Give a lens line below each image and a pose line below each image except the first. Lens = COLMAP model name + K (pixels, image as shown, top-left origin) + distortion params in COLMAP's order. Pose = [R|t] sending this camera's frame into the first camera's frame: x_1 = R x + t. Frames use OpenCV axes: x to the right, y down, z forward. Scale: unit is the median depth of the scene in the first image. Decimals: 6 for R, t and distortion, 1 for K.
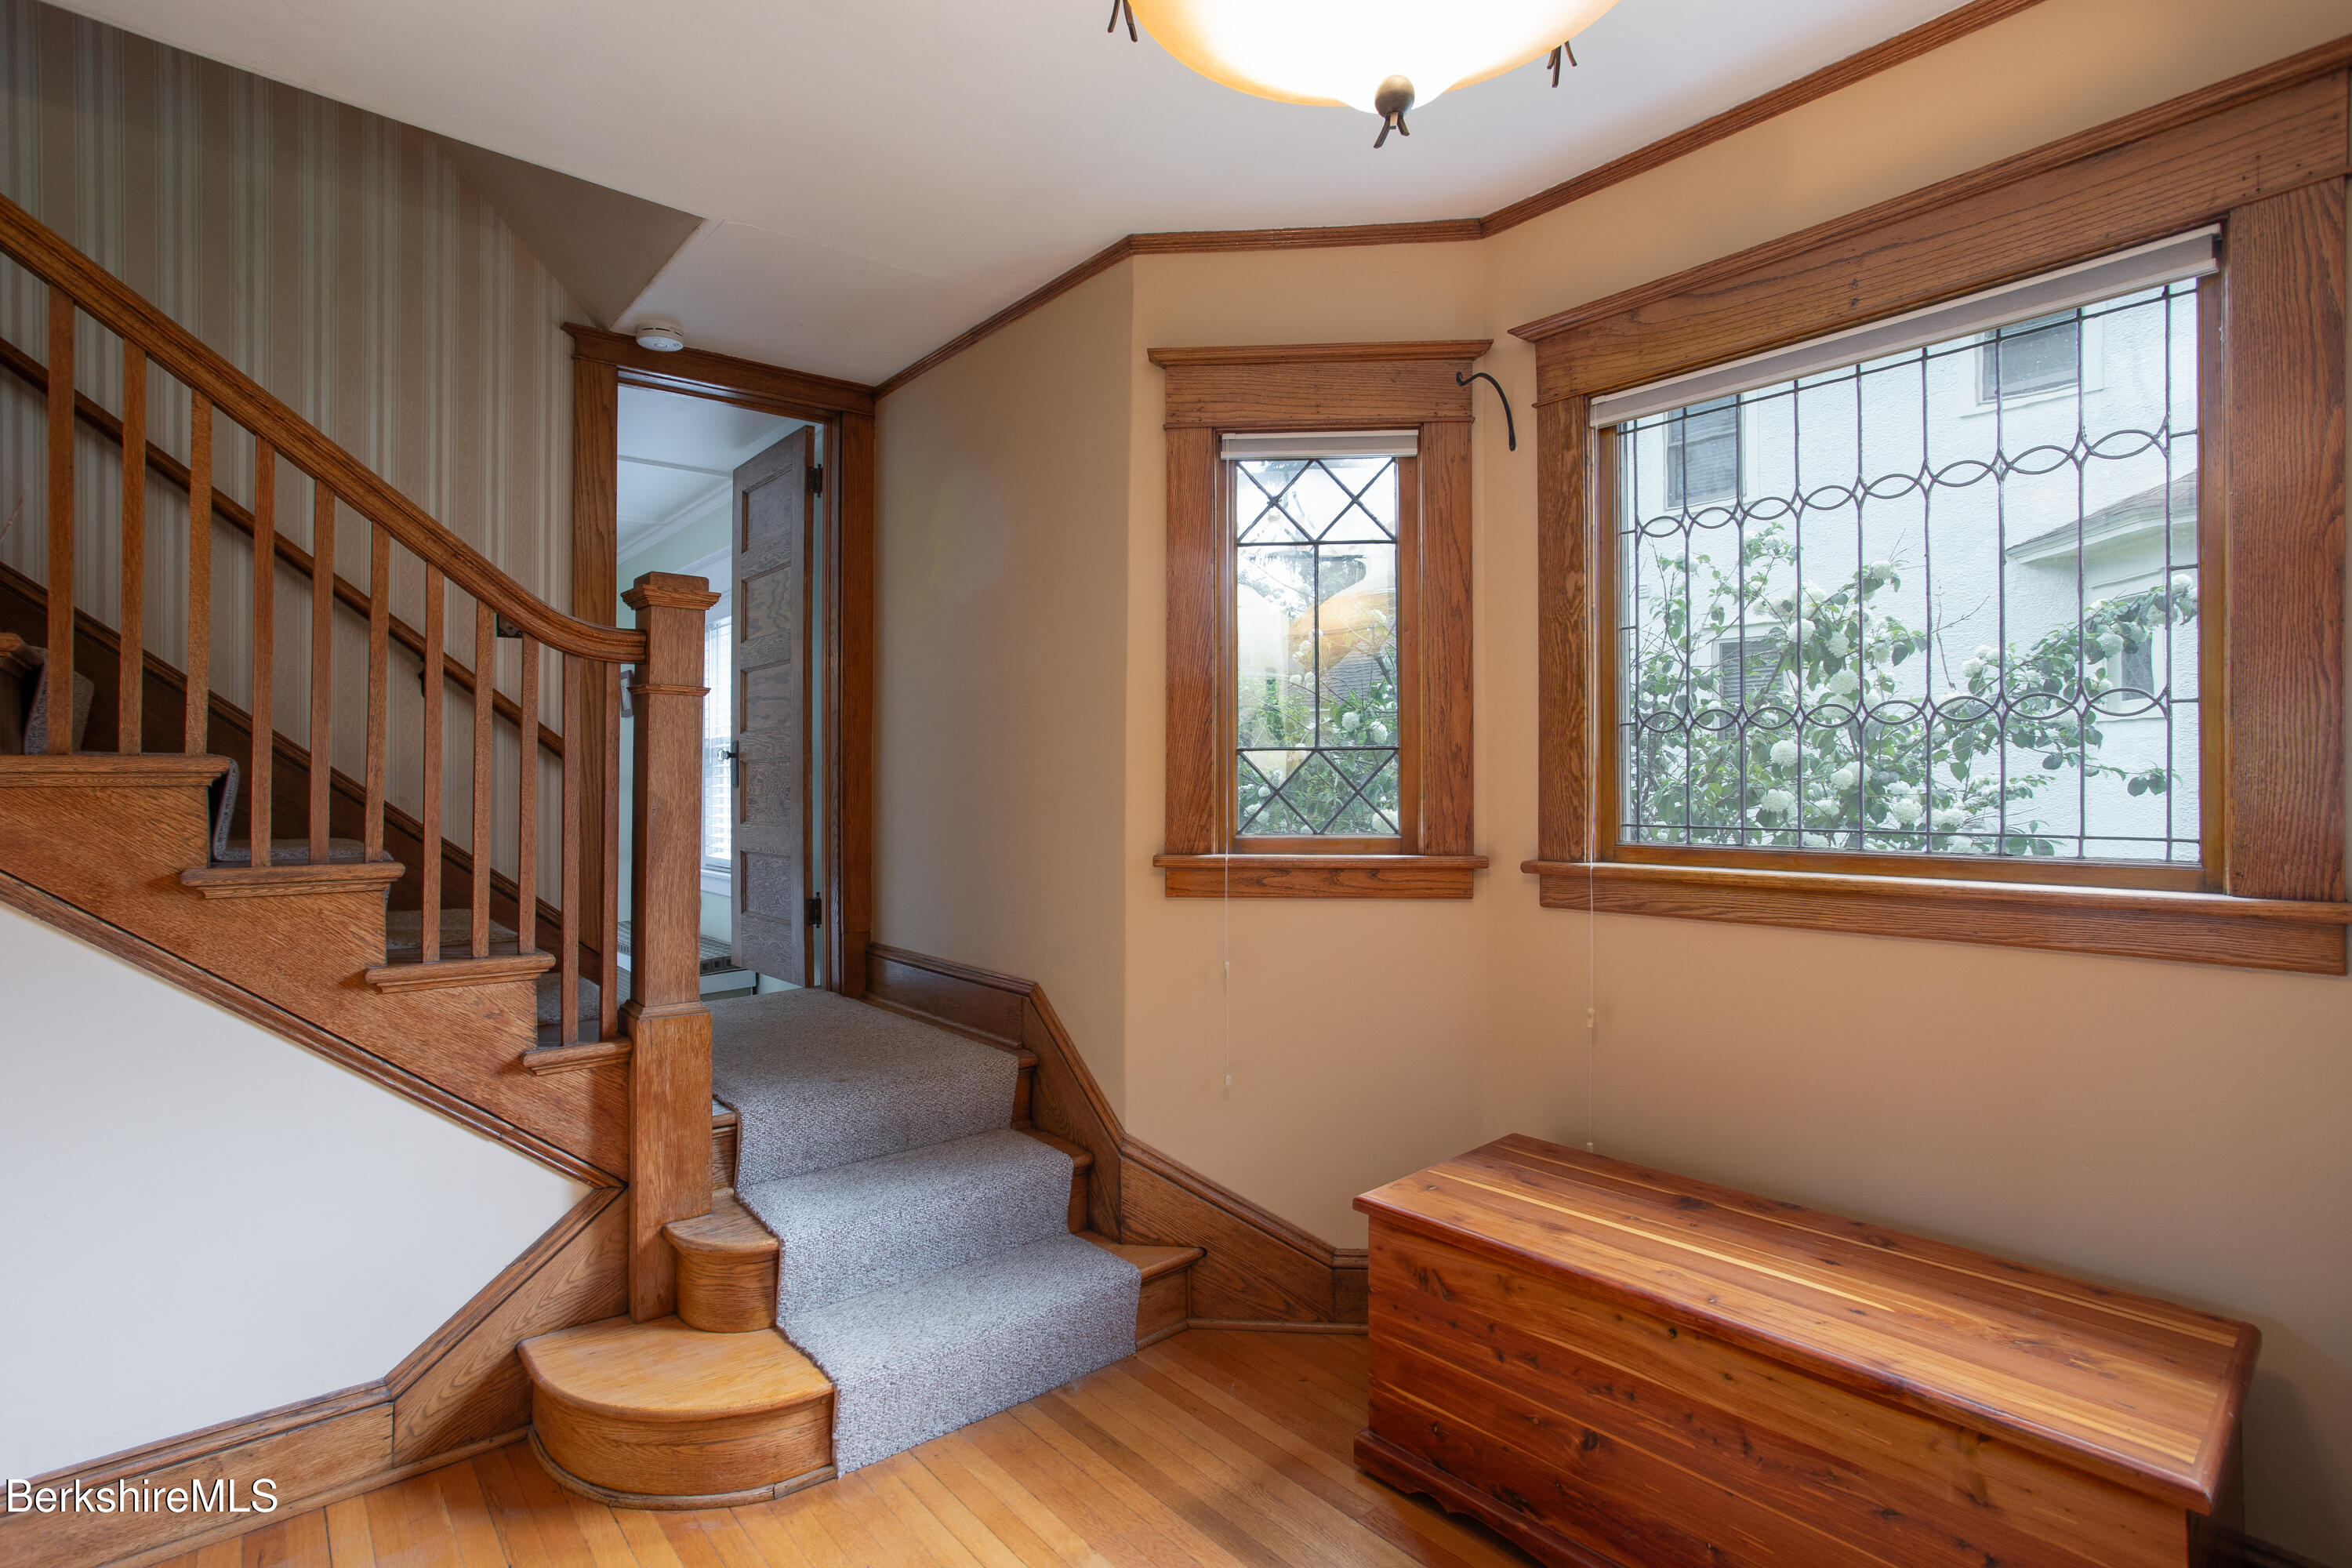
lens RADIAL K [[1145.9, 0, 1176.0], [0, 1145.9, 784.0], [0, 0, 1]] dist [-0.003185, -0.000107]
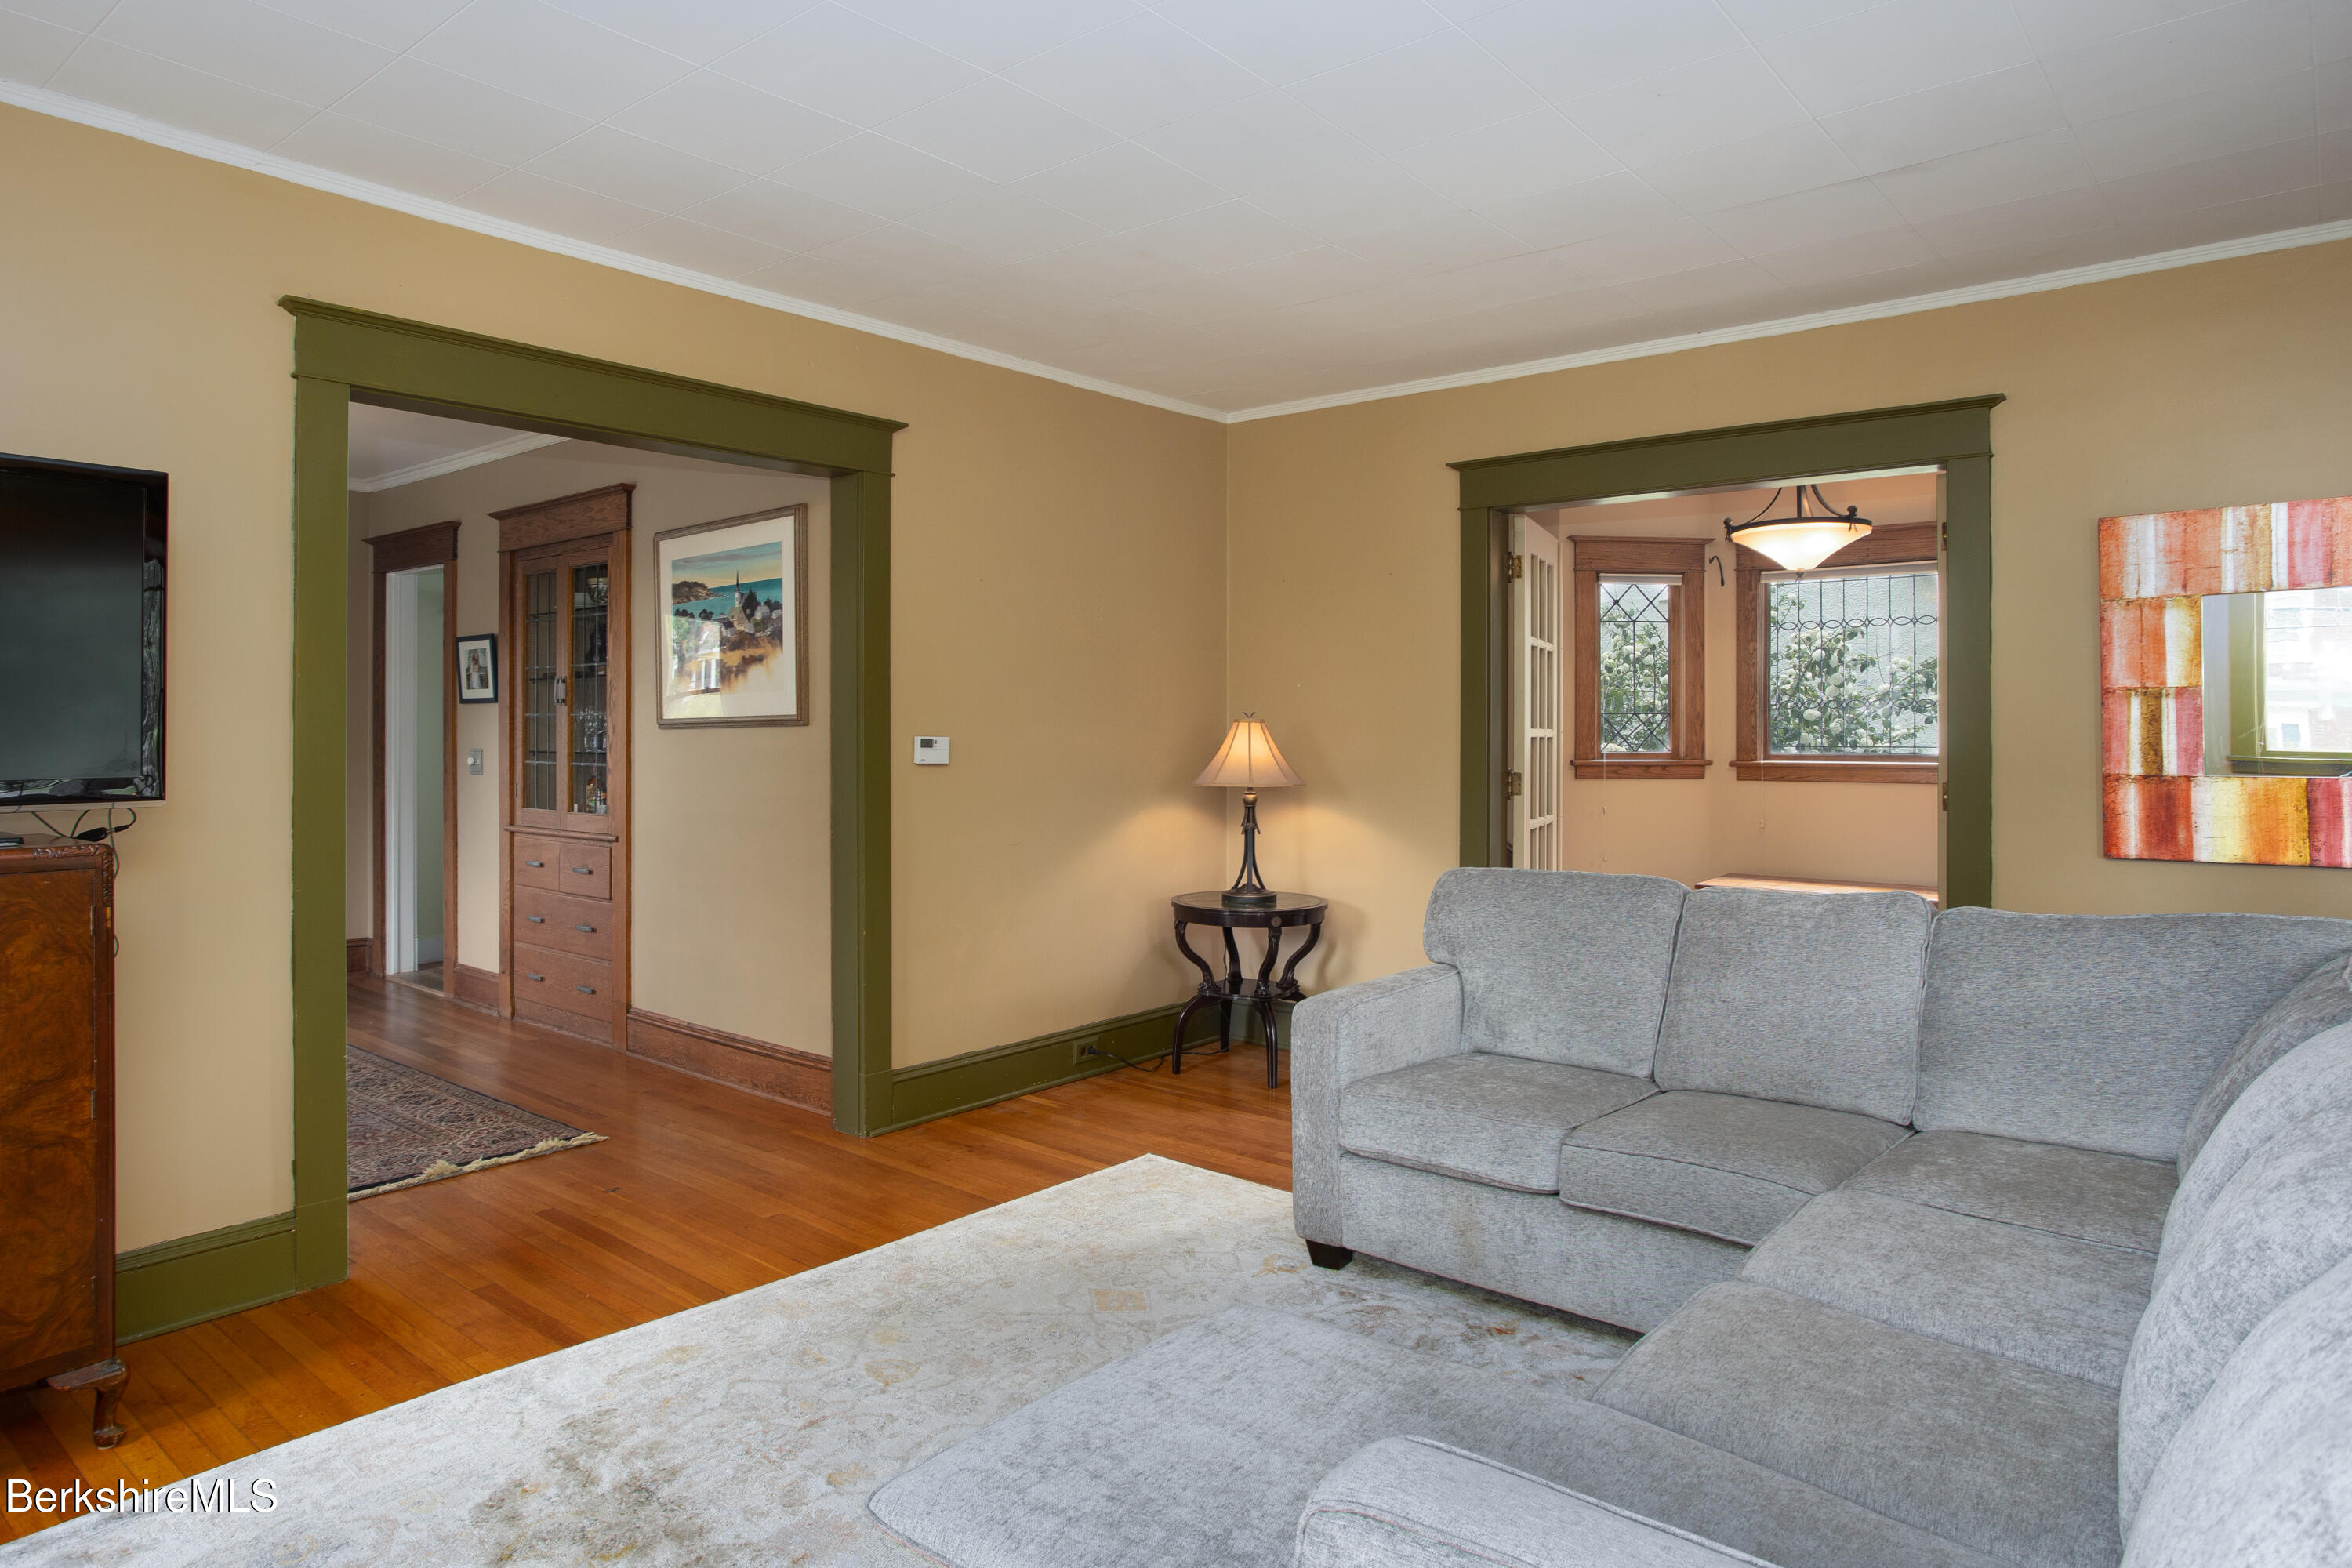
lens RADIAL K [[1400.0, 0, 1176.0], [0, 1400.0, 784.0], [0, 0, 1]] dist [0.002876, 0.000327]
pose [[0.986450, -0.003208, 0.164032, -1.244293], [-0.003291, 0.999221, 0.039334, 0.002427], [-0.164030, -0.039341, 0.985671, -1.606273]]
